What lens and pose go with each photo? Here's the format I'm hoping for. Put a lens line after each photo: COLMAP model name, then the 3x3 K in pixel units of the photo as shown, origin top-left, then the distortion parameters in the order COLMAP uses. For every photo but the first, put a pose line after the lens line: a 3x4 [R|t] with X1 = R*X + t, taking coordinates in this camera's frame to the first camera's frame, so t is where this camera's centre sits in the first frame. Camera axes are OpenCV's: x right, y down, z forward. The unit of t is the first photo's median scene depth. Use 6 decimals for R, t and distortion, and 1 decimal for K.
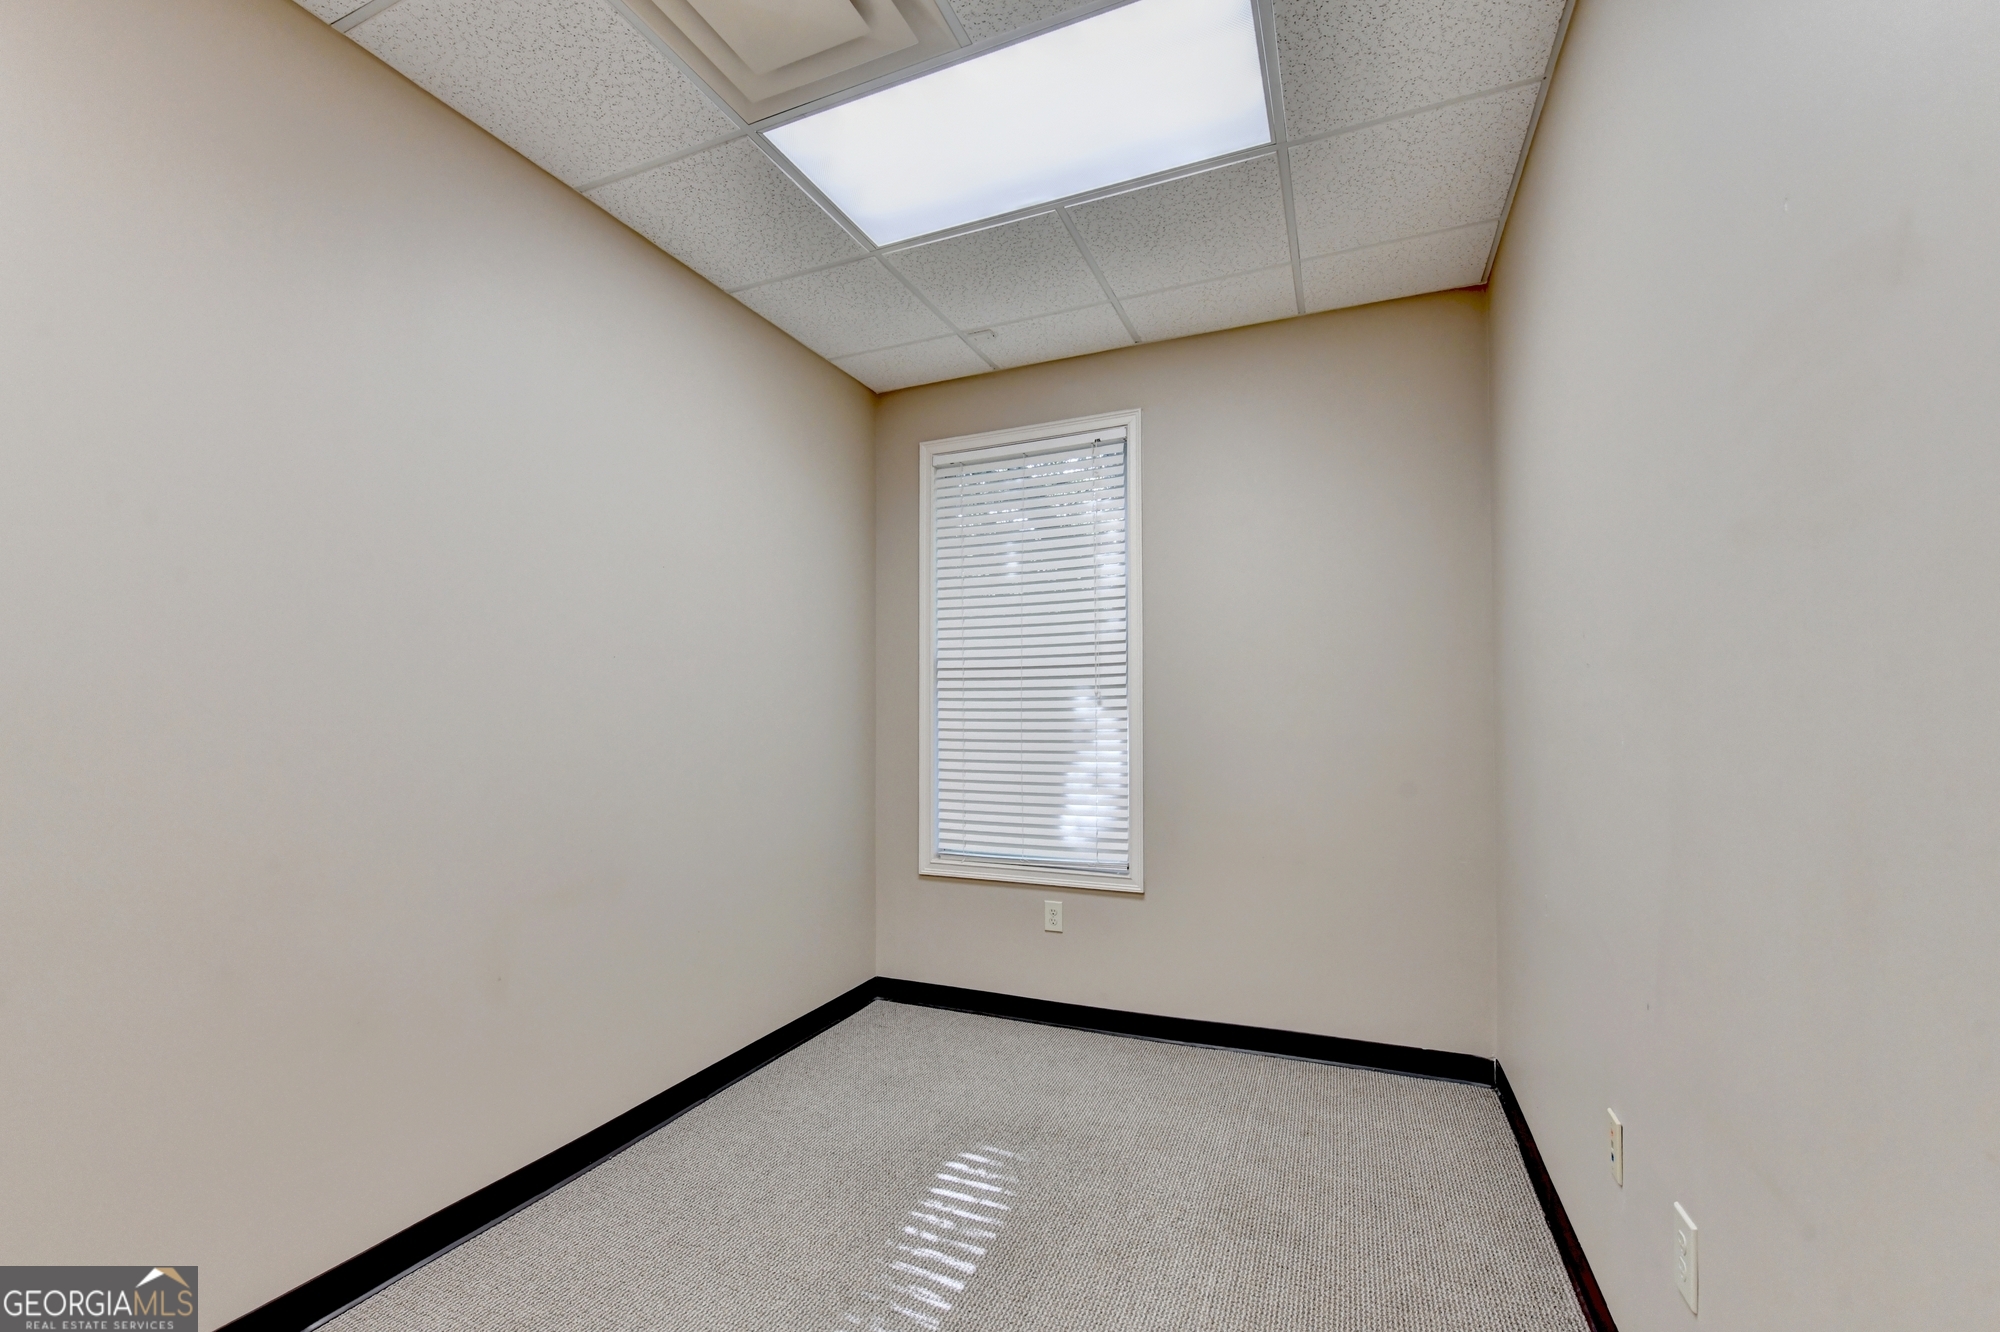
lens RADIAL K [[844.6, 0, 920.5], [0, 844.6, 702.7], [0, 0, 1]] dist [-0.010189, -0.000962]
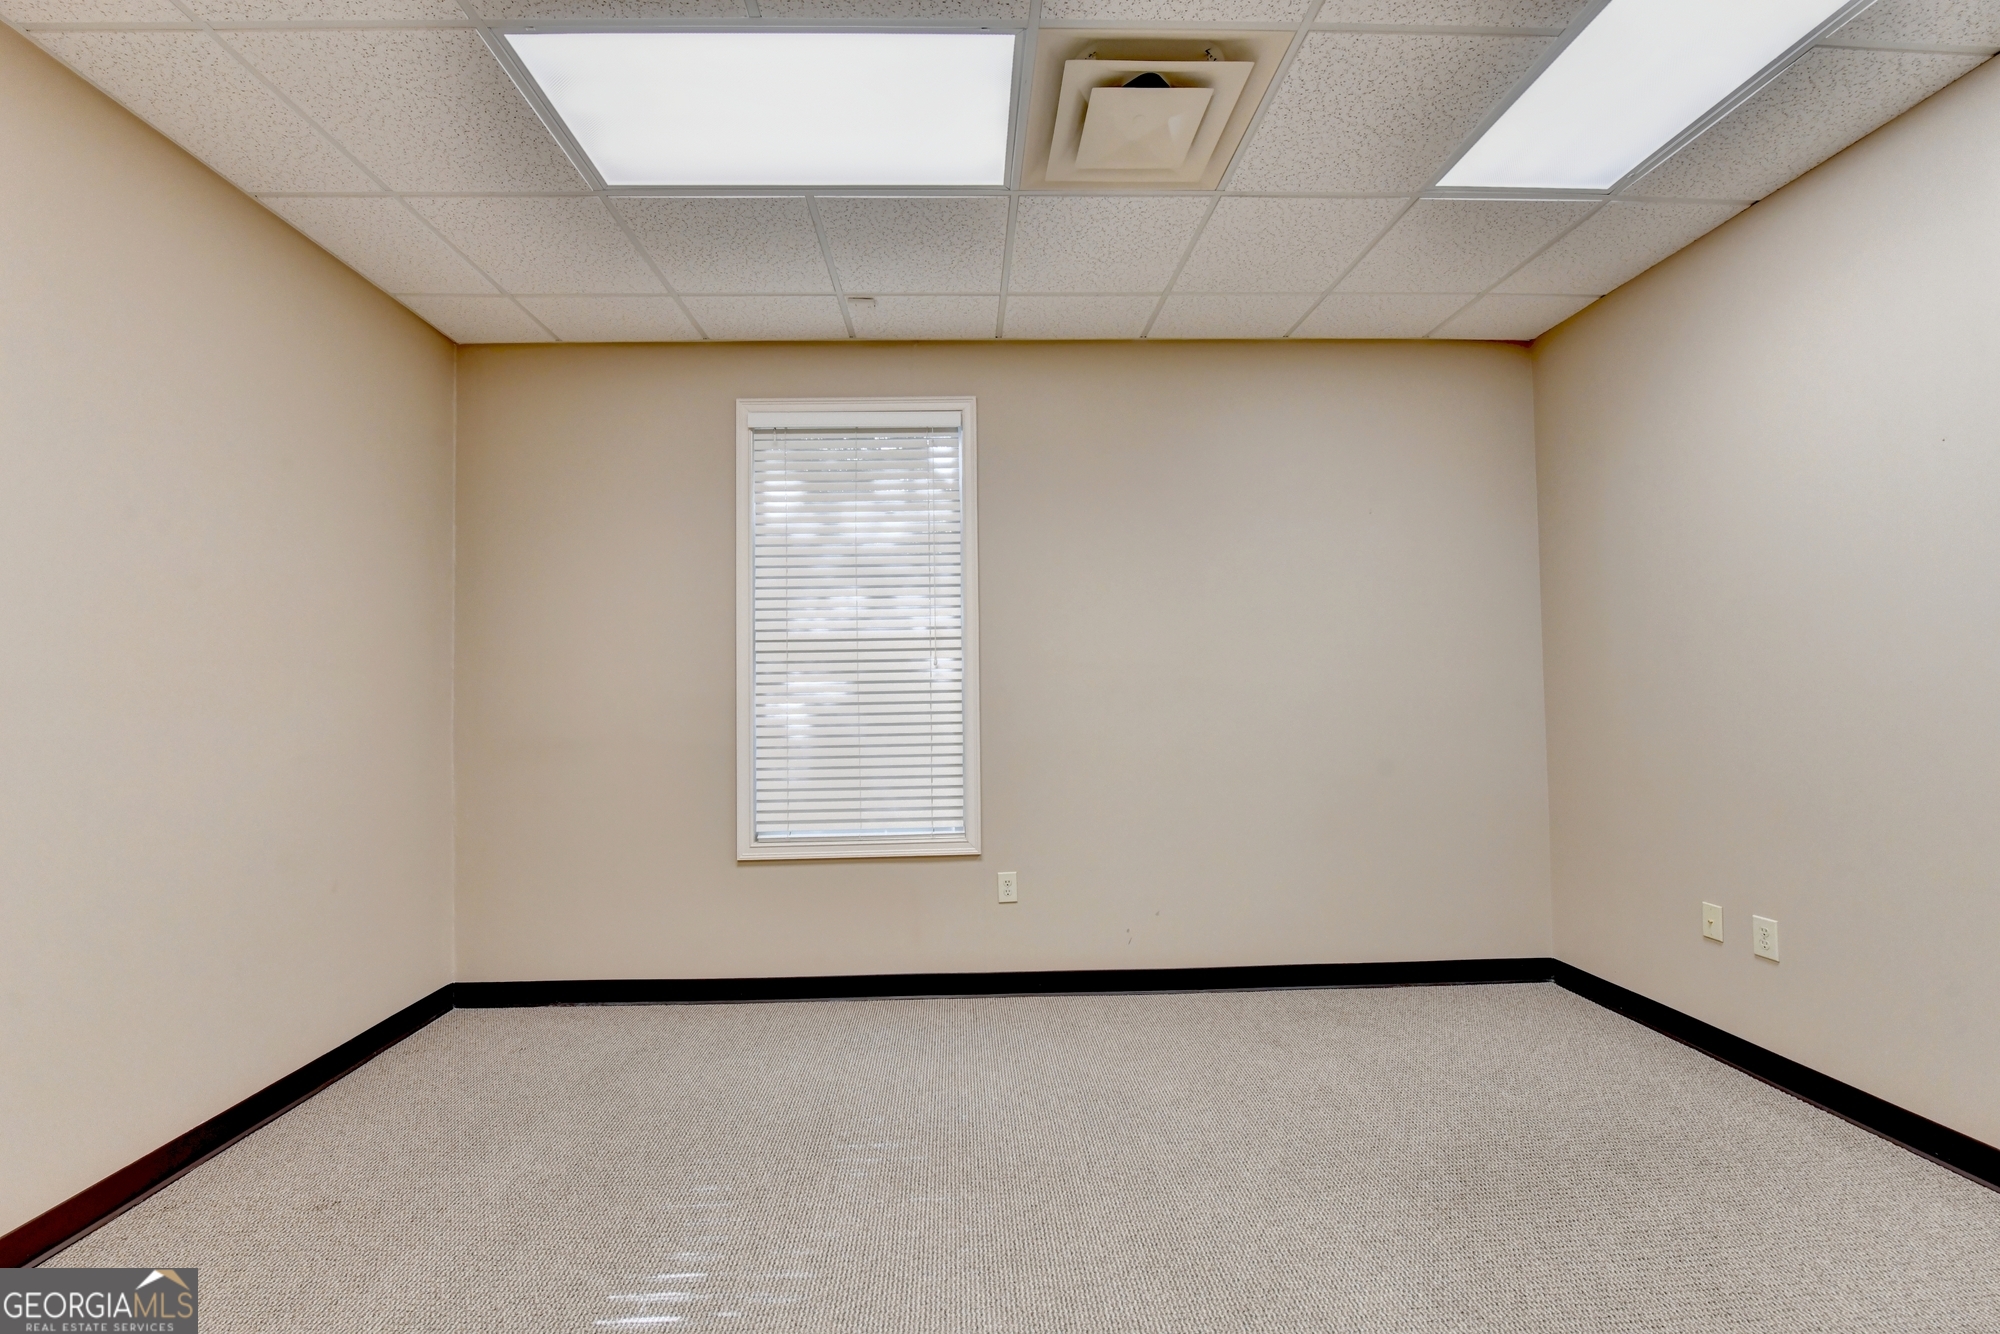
lens RADIAL K [[820.0, 0, 995.5], [0, 820.0, 659.8], [0, 0, 1]] dist [-0.015011, -0.002198]
pose [[0.891490, -0.000862, 0.453040, -0.236441], [0.012542, 0.999662, -0.022779, 0.007292], [-0.452867, 0.025989, 0.891199, 0.089936]]
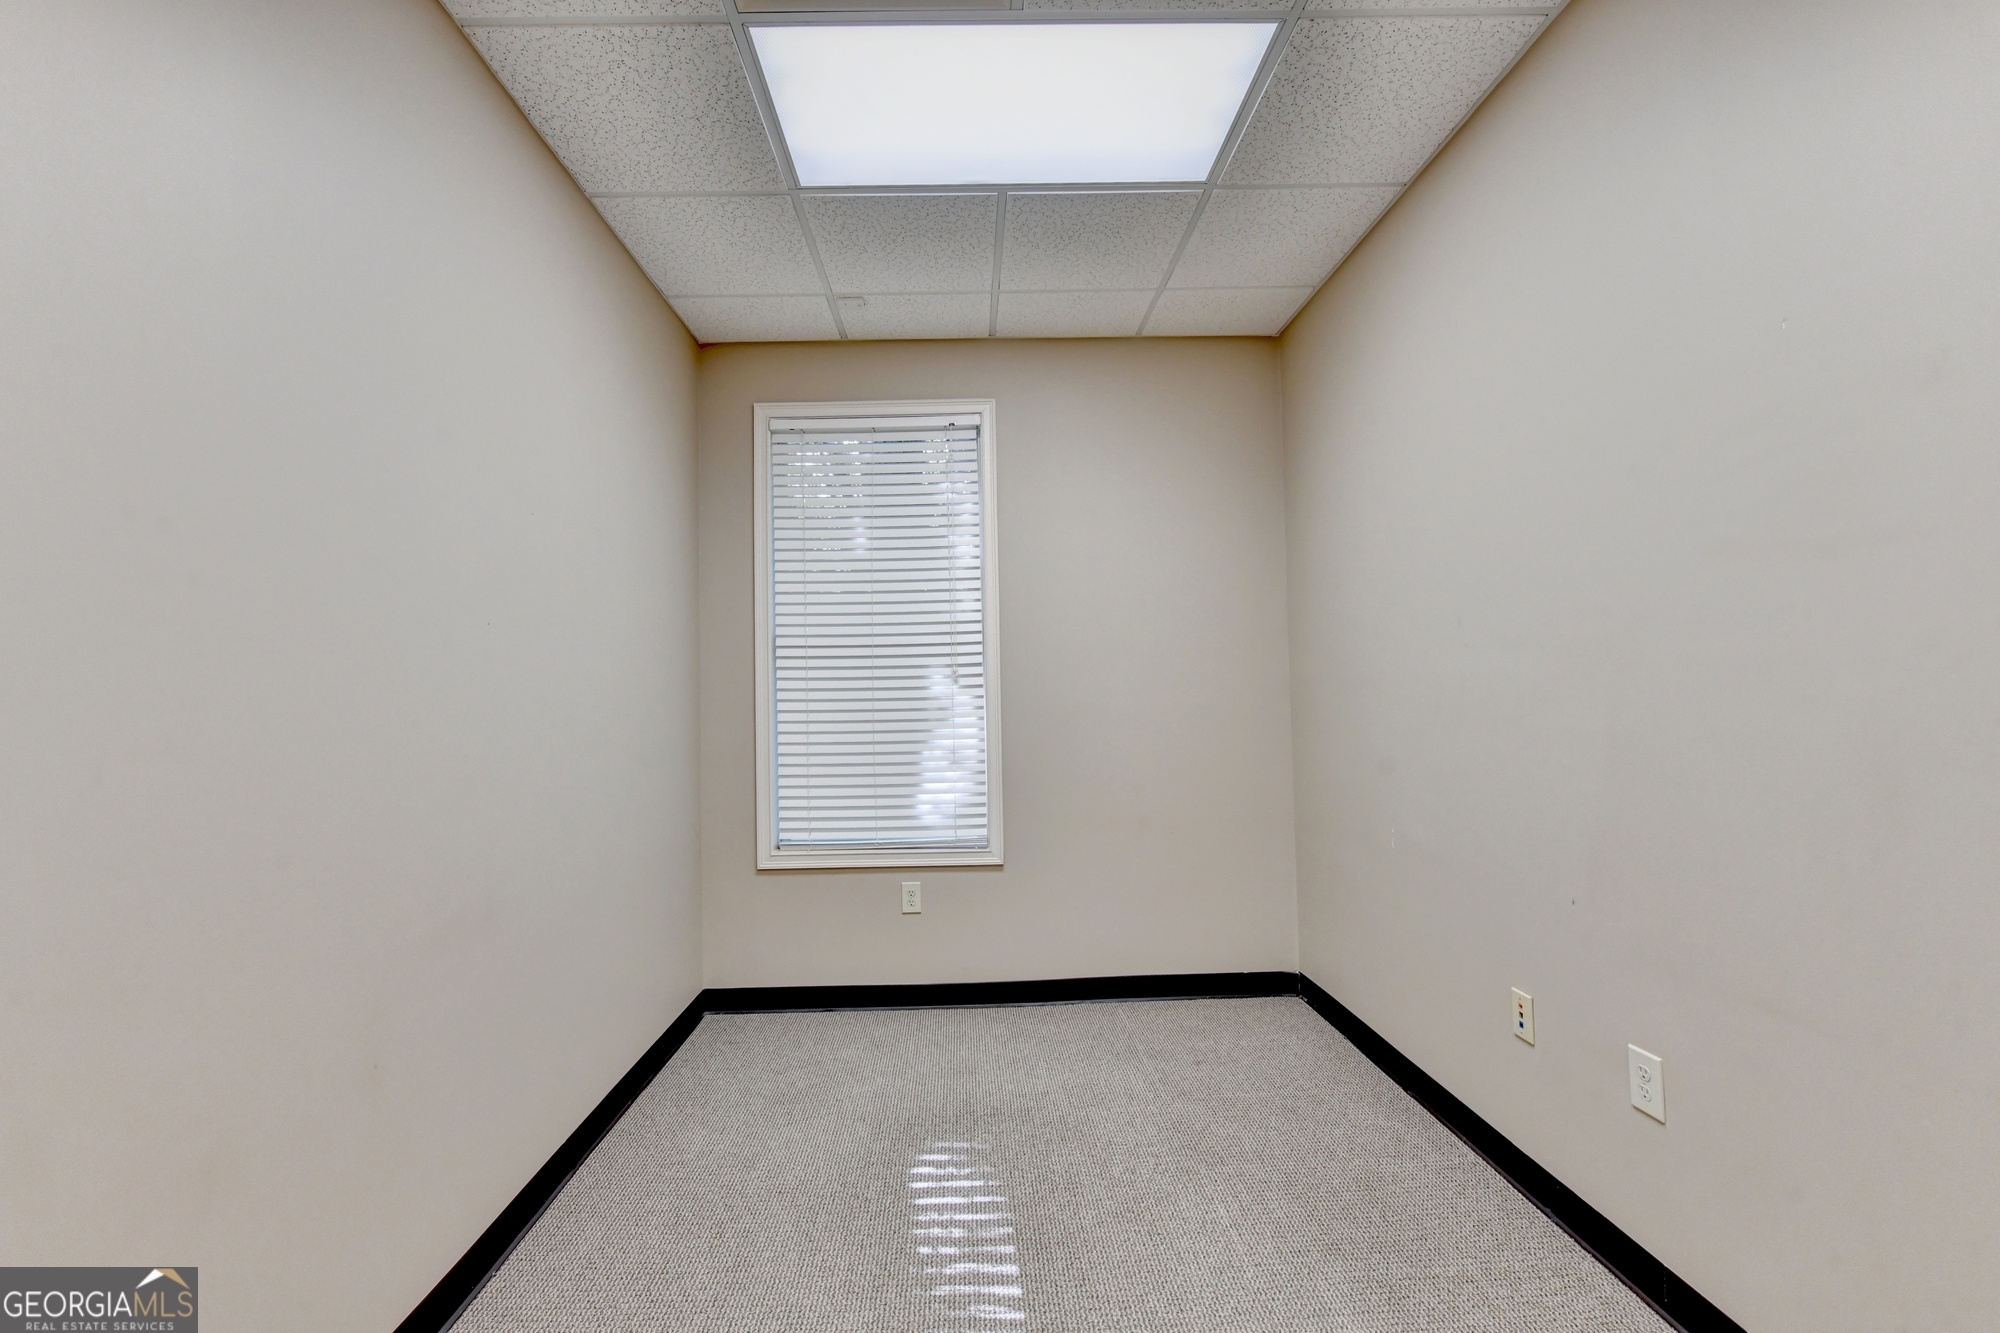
lens RADIAL K [[838.9, 0, 956.4], [0, 838.9, 667.6], [0, 0, 1]] dist [-0.015849, -0.003199]
pose [[0.903768, 0.001672, 0.428020, -0.294863], [0.008226, 0.999740, -0.021275, 0.007228], [-0.427944, 0.022749, 0.903519, 0.116955]]
